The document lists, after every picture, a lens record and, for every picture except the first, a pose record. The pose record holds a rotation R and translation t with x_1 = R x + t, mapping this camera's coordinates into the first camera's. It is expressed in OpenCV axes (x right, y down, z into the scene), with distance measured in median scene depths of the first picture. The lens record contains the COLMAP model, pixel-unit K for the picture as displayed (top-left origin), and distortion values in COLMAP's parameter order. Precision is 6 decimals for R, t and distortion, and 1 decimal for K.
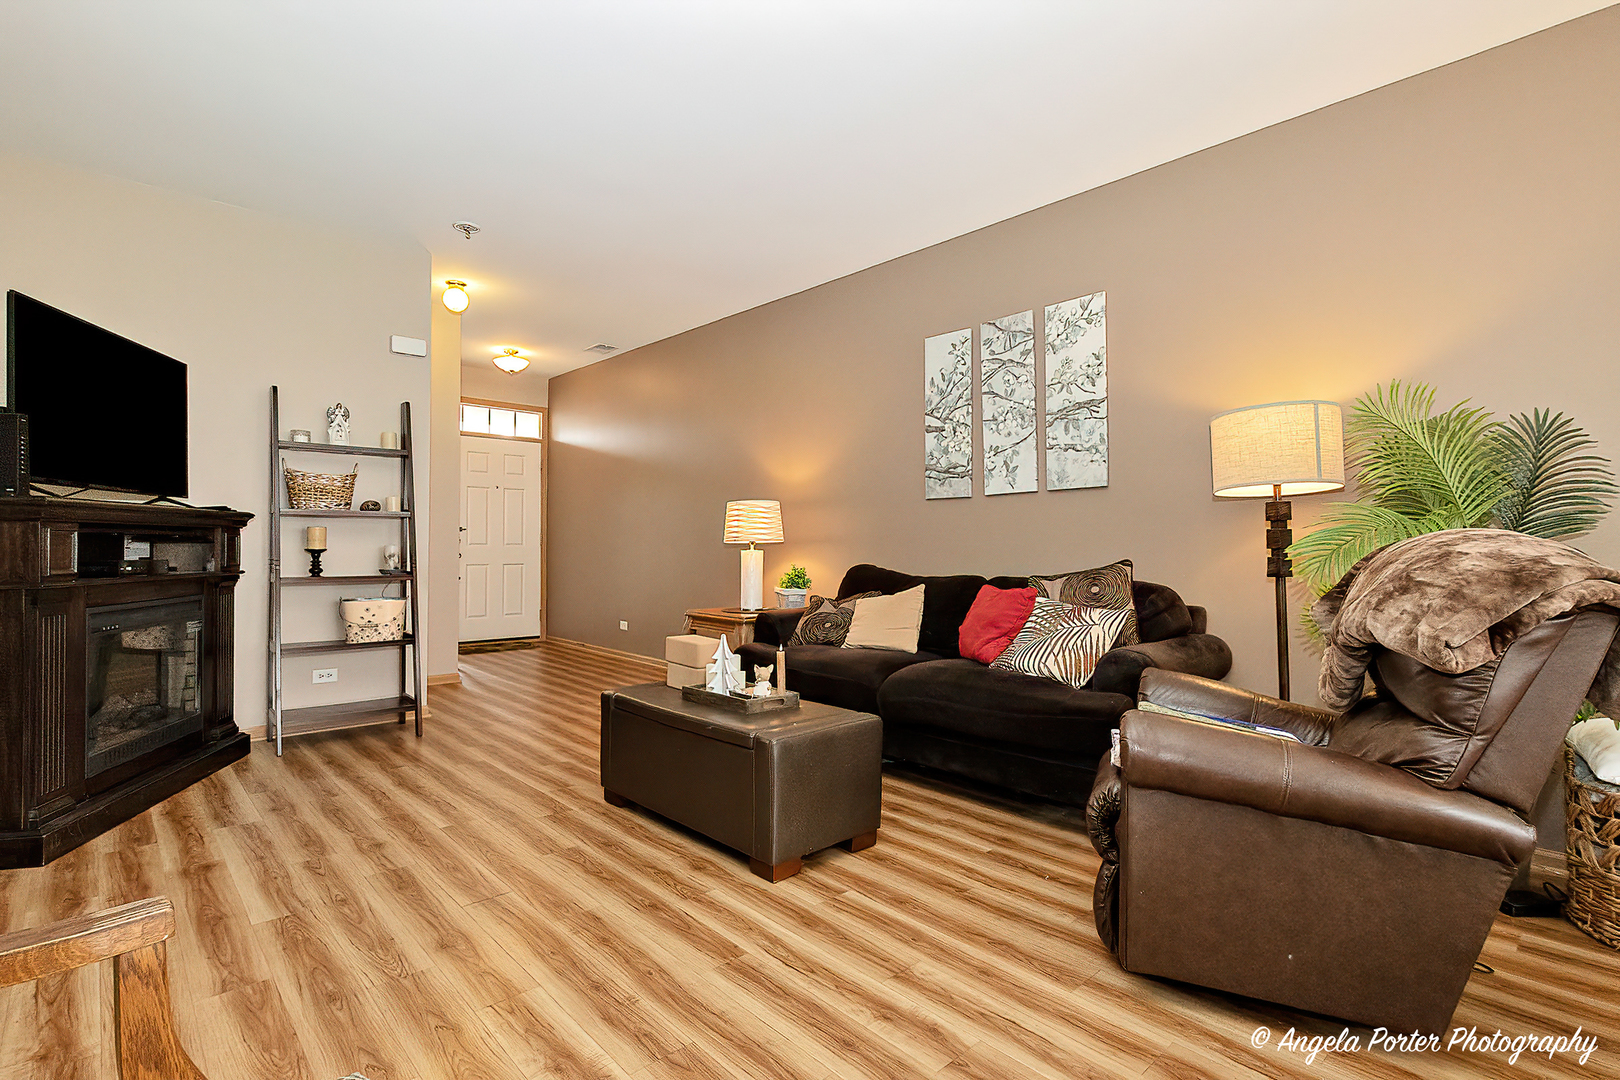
lens RADIAL K [[770.7, 0, 810.7], [0, 770.7, 548.1], [0, 0, 1]] dist [0.003056, 0.000543]
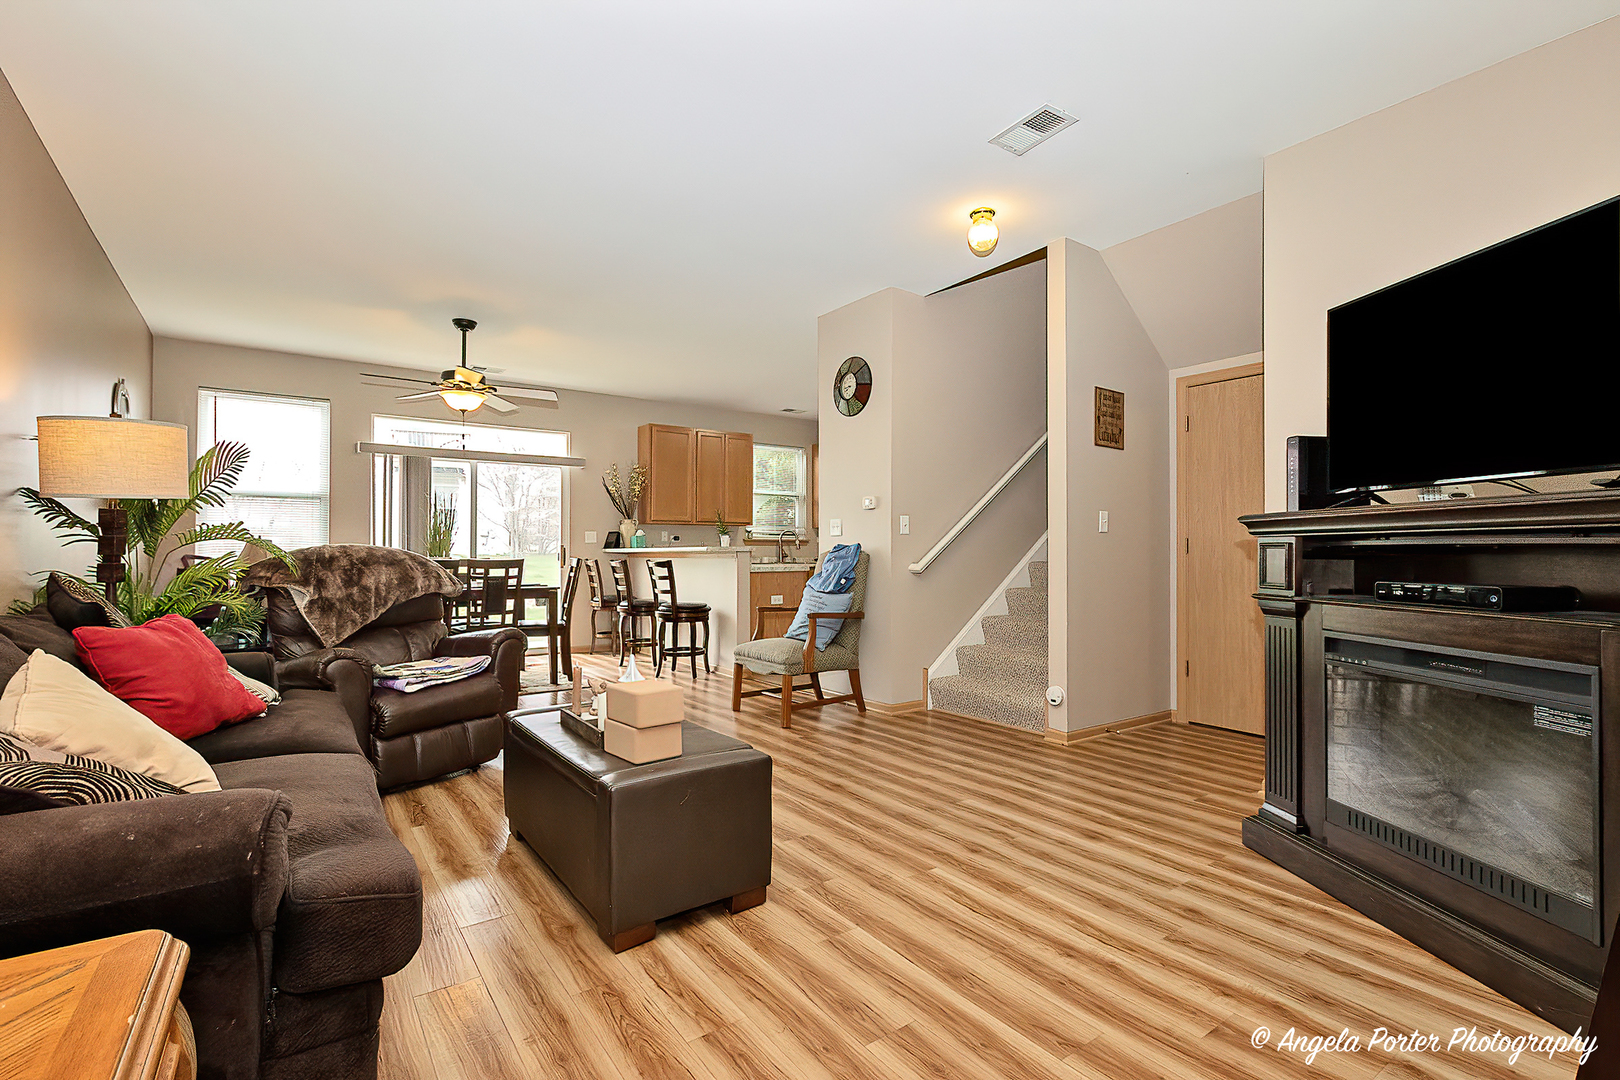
lens RADIAL K [[770.7, 0, 810.7], [0, 770.7, 548.1], [0, 0, 1]] dist [0.003056, 0.000543]
pose [[-0.991052, -0.005806, 0.133348, -0.445895], [-0.005962, 0.999982, -0.000767, -0.012140], [-0.133341, -0.001555, -0.991069, 1.891254]]
